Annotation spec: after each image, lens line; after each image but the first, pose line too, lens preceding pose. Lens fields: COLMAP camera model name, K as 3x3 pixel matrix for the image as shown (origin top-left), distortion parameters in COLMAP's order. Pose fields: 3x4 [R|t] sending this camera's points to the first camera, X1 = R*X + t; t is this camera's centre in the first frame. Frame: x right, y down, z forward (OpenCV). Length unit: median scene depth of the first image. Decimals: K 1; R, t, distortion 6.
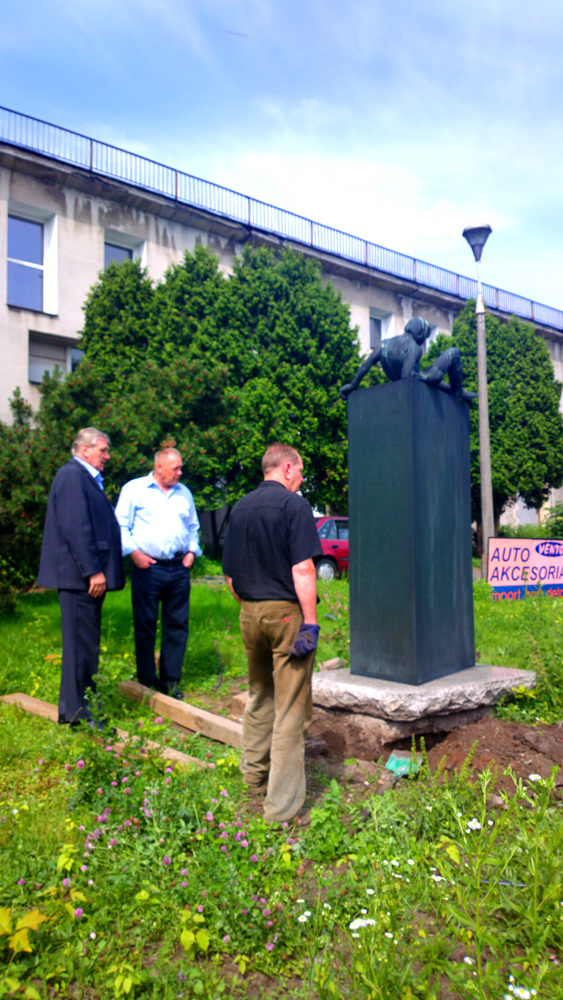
lens RADIAL K [[745.4, 0, 278.6], [0, 745.4, 499.3], [0, 0, 1]] dist [0.195726, -0.375187]
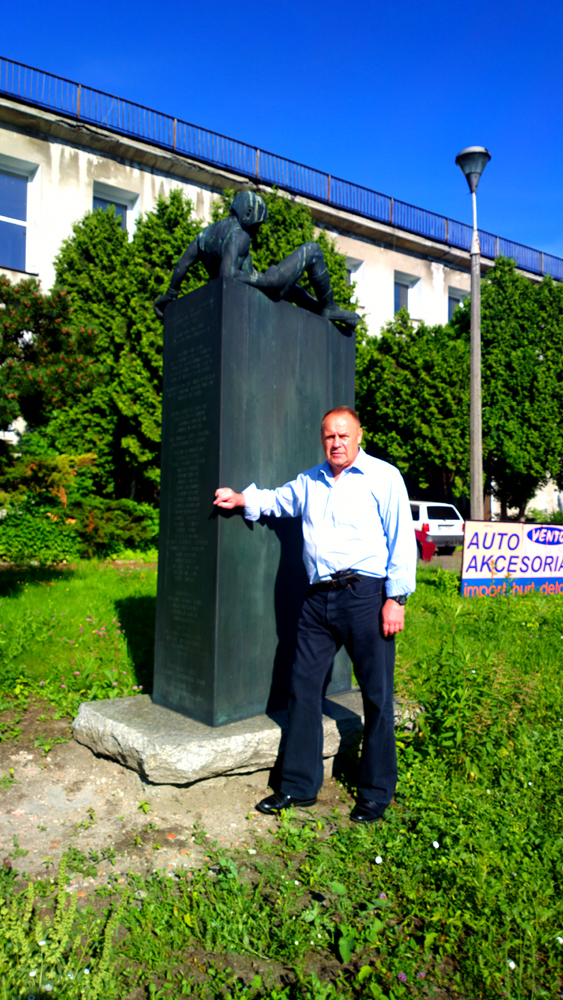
lens RADIAL K [[745.4, 0, 278.6], [0, 745.4, 499.3], [0, 0, 1]] dist [0.195726, -0.375187]
pose [[0.996823, 0.016823, -0.077848, 0.097665], [-0.015138, 0.999639, 0.022186, 0.008735], [0.078193, -0.020937, 0.996718, 0.111056]]
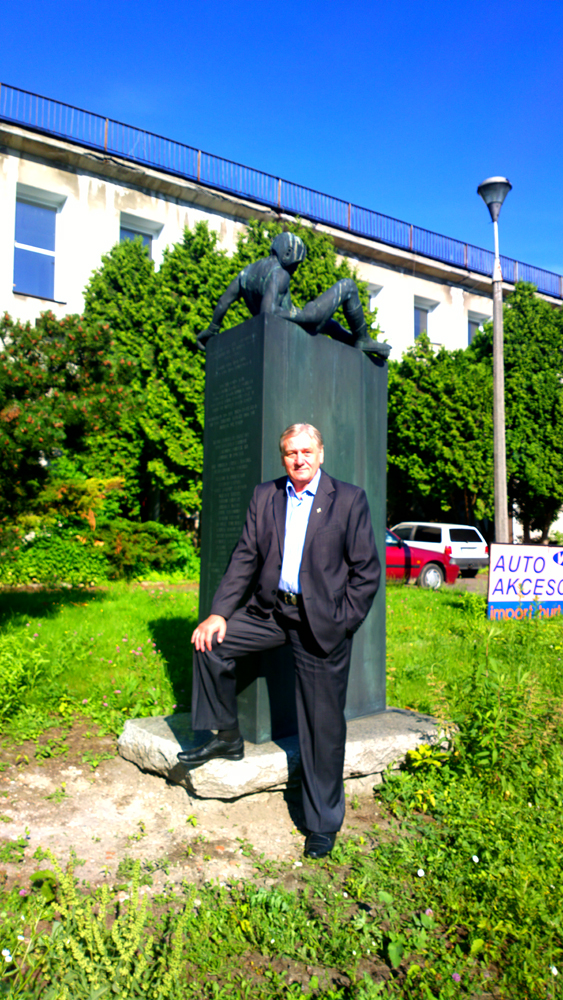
lens RADIAL K [[745.4, 0, 278.6], [0, 745.4, 499.3], [0, 0, 1]] dist [0.195726, -0.375187]
pose [[0.994709, 0.013381, -0.101857, 0.091482], [-0.014111, 0.999880, -0.006446, 0.007699], [0.101759, 0.007849, 0.994778, 0.100129]]
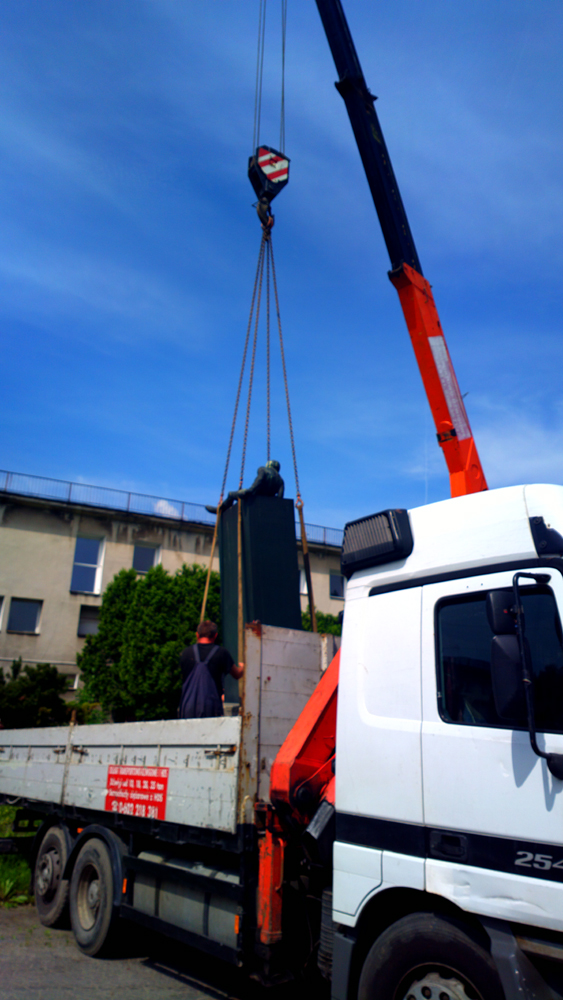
lens RADIAL K [[745.4, 0, 278.6], [0, 745.4, 499.3], [0, 0, 1]] dist [0.195726, -0.375187]
pose [[0.973028, -0.033621, -0.228224, 0.615921], [-0.025225, 0.967883, -0.250131, -0.043233], [0.229304, 0.249141, 0.940929, -0.692685]]
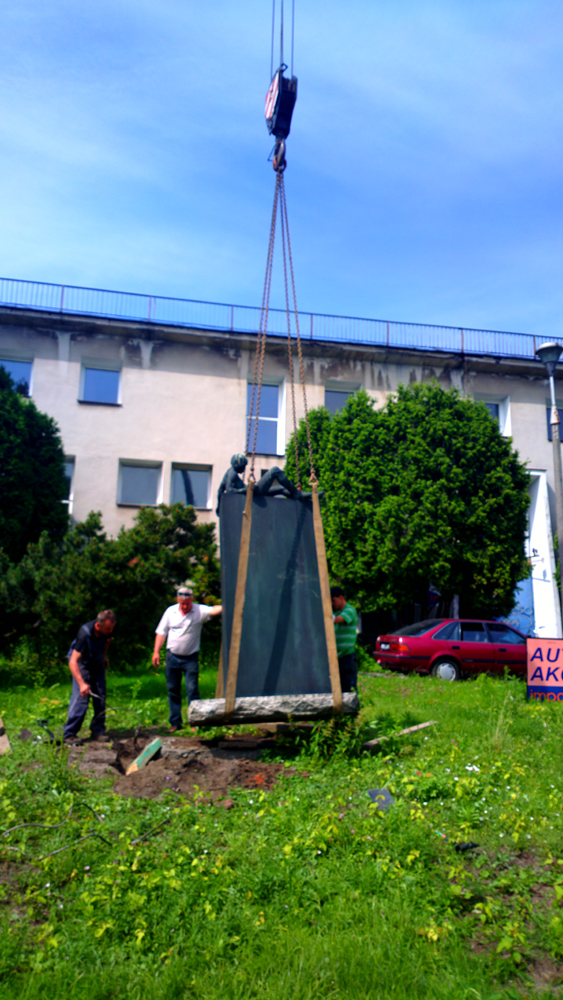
lens RADIAL K [[745.4, 0, 278.6], [0, 745.4, 499.3], [0, 0, 1]] dist [0.195726, -0.375187]
pose [[0.875742, -0.071296, -0.477486, 0.350904], [0.002200, 0.989615, -0.143729, 0.008300], [0.482775, 0.124819, 0.866804, -0.074454]]
